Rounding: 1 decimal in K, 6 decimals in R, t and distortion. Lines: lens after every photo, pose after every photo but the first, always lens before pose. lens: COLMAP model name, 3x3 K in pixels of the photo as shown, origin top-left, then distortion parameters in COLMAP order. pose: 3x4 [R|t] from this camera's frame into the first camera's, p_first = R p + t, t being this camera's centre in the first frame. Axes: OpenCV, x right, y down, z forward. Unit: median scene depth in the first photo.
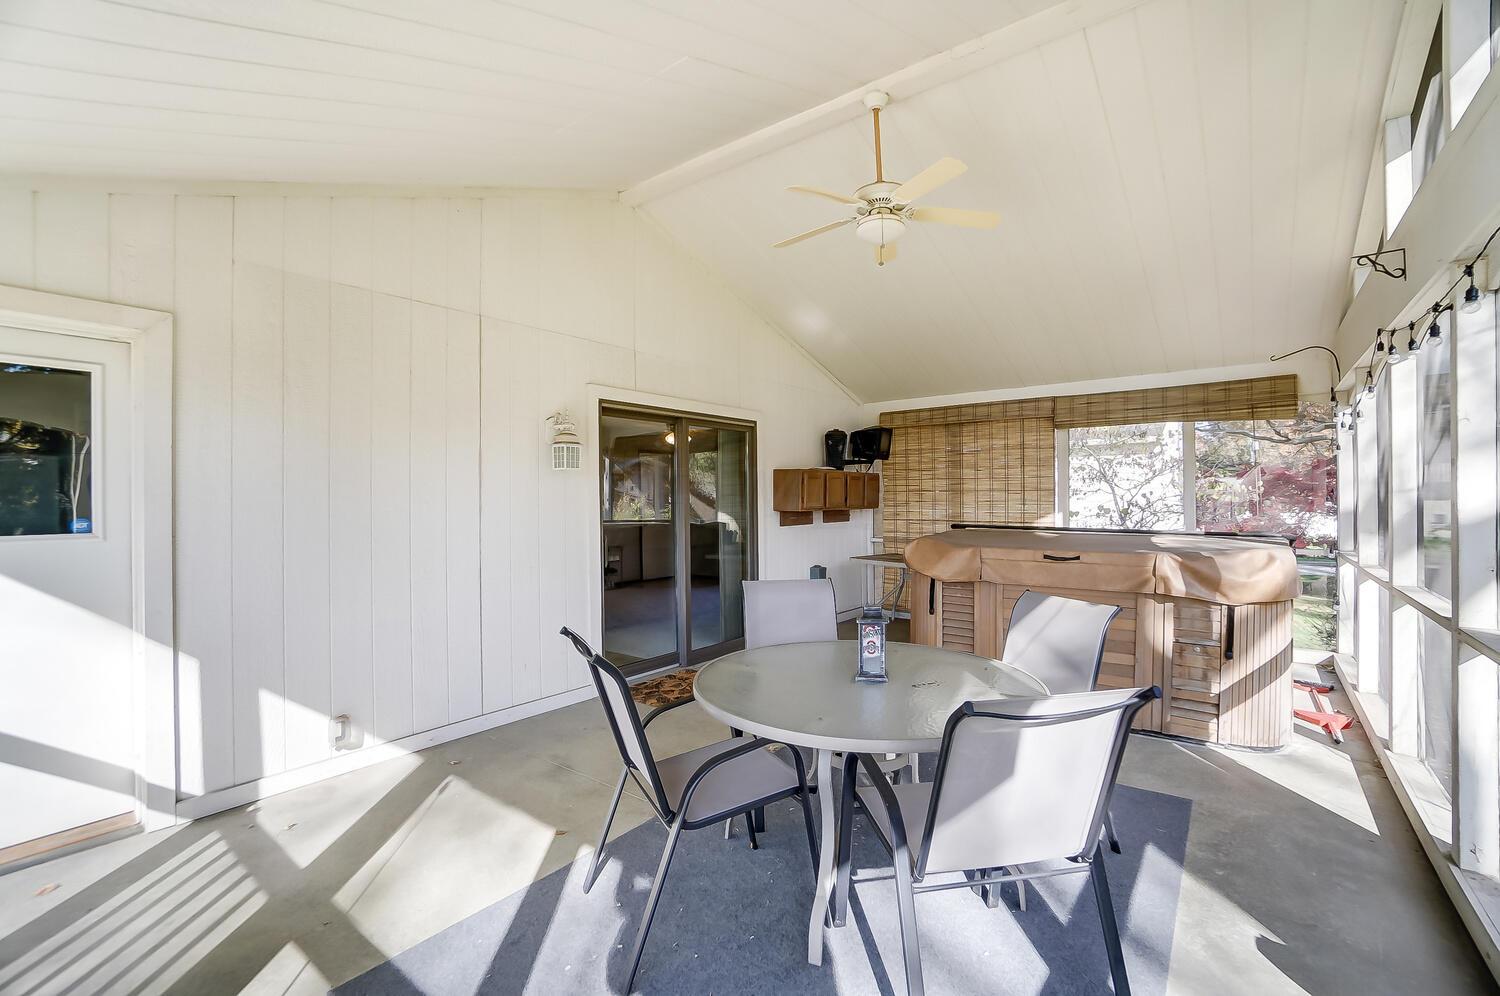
lens RADIAL K [[660.4, 0, 743.9], [0, 660.4, 499.6], [0, 0, 1]] dist [-0.016712, 0.000361]
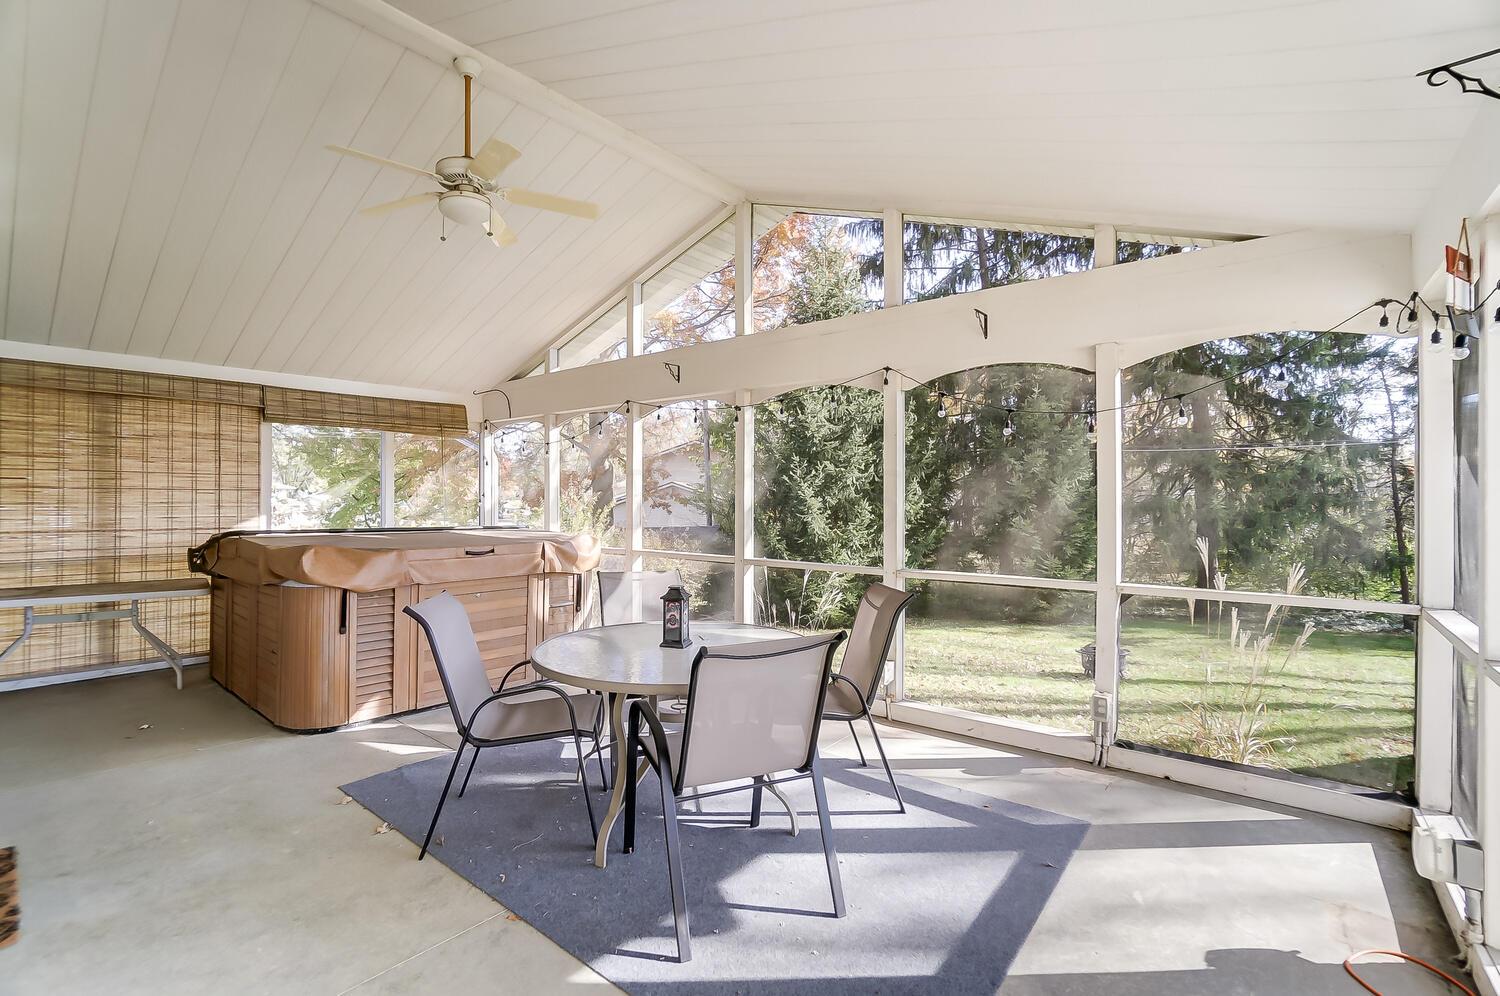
lens RADIAL K [[660.4, 0, 743.9], [0, 660.4, 499.6], [0, 0, 1]] dist [-0.016712, 0.000361]
pose [[0.072356, 0.004157, 0.997370, -0.363861], [0.000356, 0.999991, -0.004193, 0.002539], [-0.997379, 0.000658, 0.072354, 0.287529]]
